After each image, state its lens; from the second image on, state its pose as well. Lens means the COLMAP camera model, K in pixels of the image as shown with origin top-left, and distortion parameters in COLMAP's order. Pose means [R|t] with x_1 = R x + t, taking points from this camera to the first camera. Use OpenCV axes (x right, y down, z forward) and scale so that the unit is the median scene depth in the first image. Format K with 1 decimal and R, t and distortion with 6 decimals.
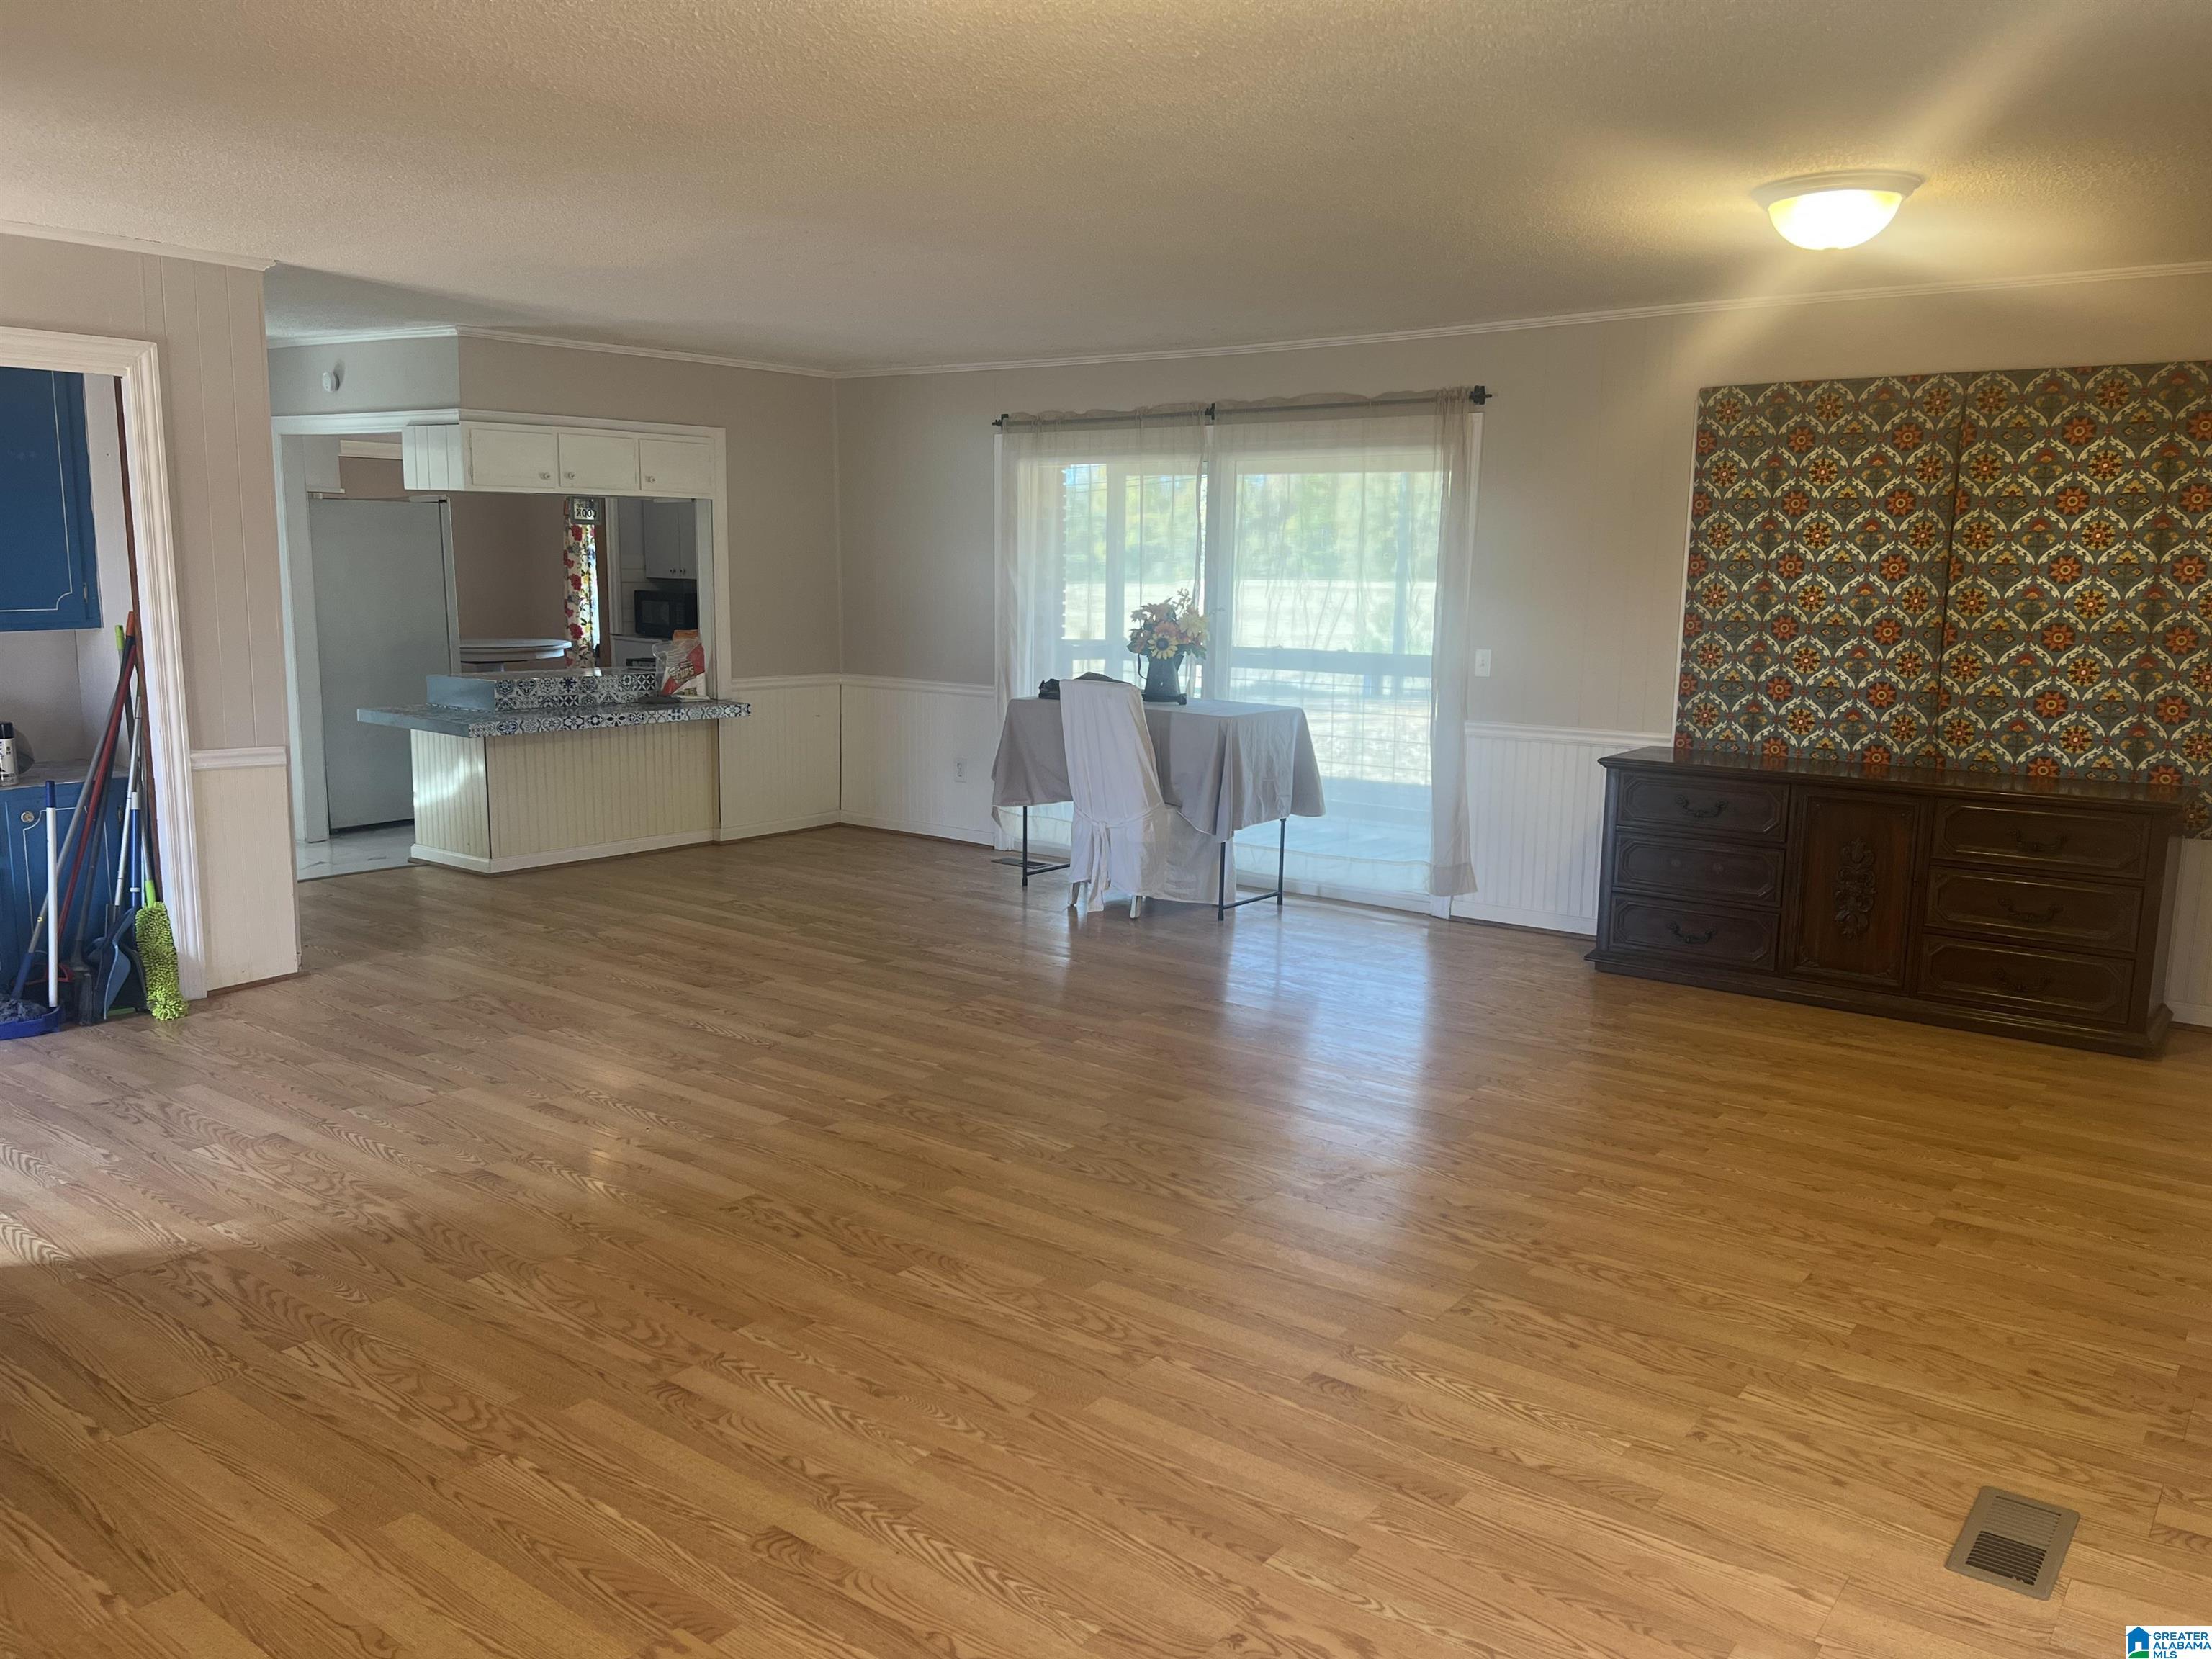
lens RADIAL K [[1673.9, 0, 1105.2], [0, 1673.9, 825.6], [0, 0, 1]] dist [0.061468, -0.010261]
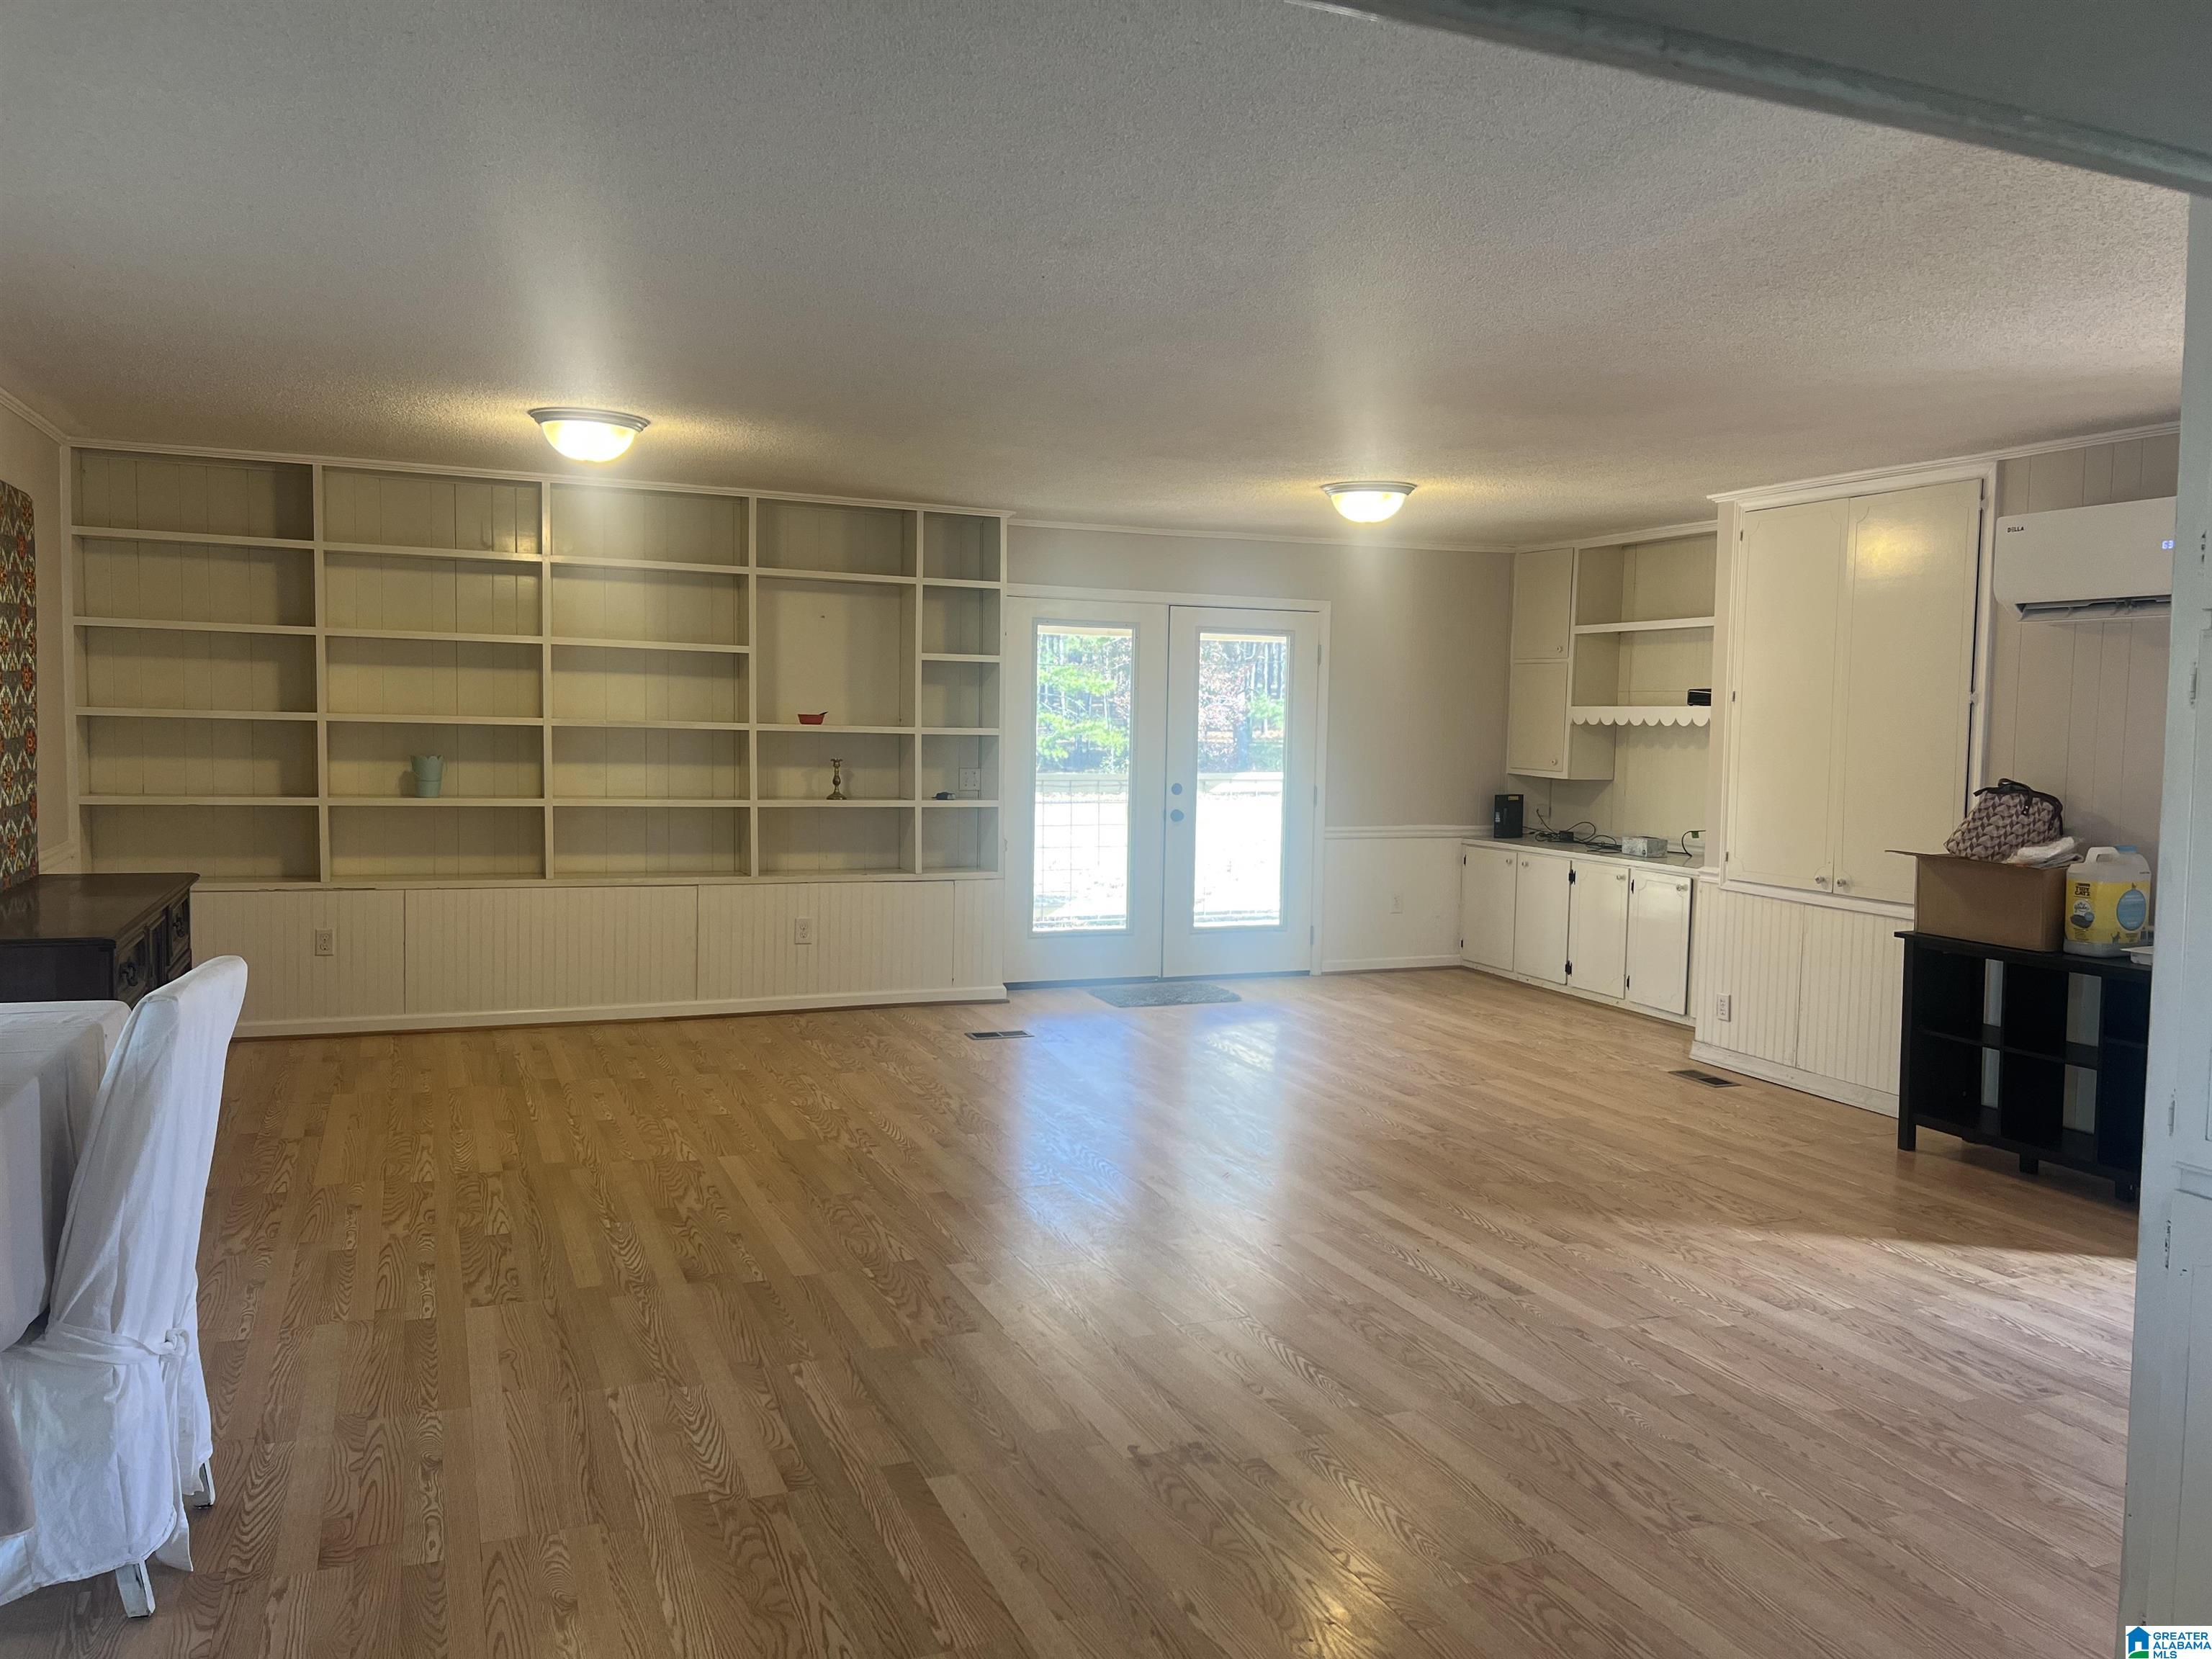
lens RADIAL K [[1673.9, 0, 1116.0], [0, 1673.9, 836.0], [0, 0, 1]] dist [0.061468, -0.010261]
pose [[-0.864348, -0.062532, 0.498992, -0.602448], [0.053095, 0.975346, 0.214199, -0.299192], [-0.500084, 0.211636, -0.839718, 1.879085]]
